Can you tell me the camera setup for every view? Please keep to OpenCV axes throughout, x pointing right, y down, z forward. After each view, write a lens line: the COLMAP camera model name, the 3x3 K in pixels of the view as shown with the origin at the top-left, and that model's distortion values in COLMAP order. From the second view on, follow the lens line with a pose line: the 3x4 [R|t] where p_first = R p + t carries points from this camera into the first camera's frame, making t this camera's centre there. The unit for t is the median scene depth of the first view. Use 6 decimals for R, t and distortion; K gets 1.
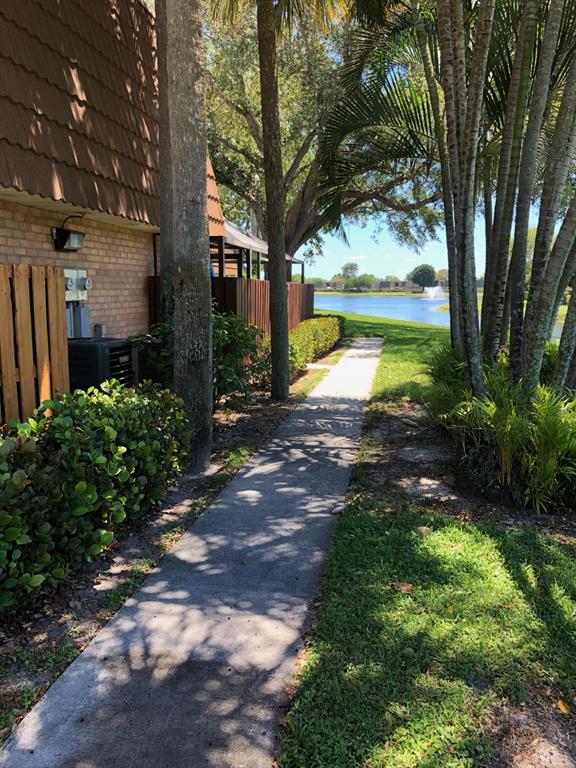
lens RADIAL K [[646.4, 0, 288.0], [0, 646.4, 384.0], [0, 0, 1]] dist [0.012071, 0.009366]
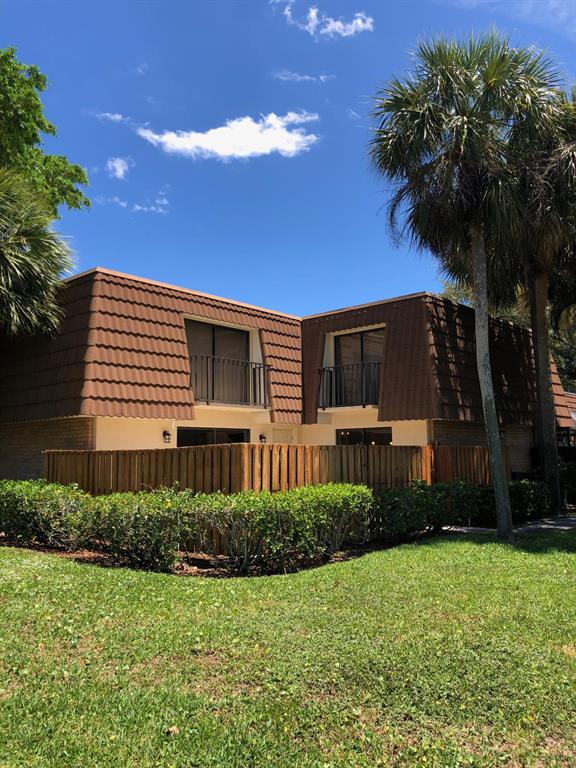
lens RADIAL K [[618.1, 0, 288.0], [0, 618.1, 384.0], [0, 0, 1]] dist [0.006607, 0.007695]
pose [[0.846441, -0.069836, -0.527883, 0.284674], [-0.068455, 0.968864, -0.237941, 0.247409], [0.528064, 0.237539, 0.815306, -1.635097]]
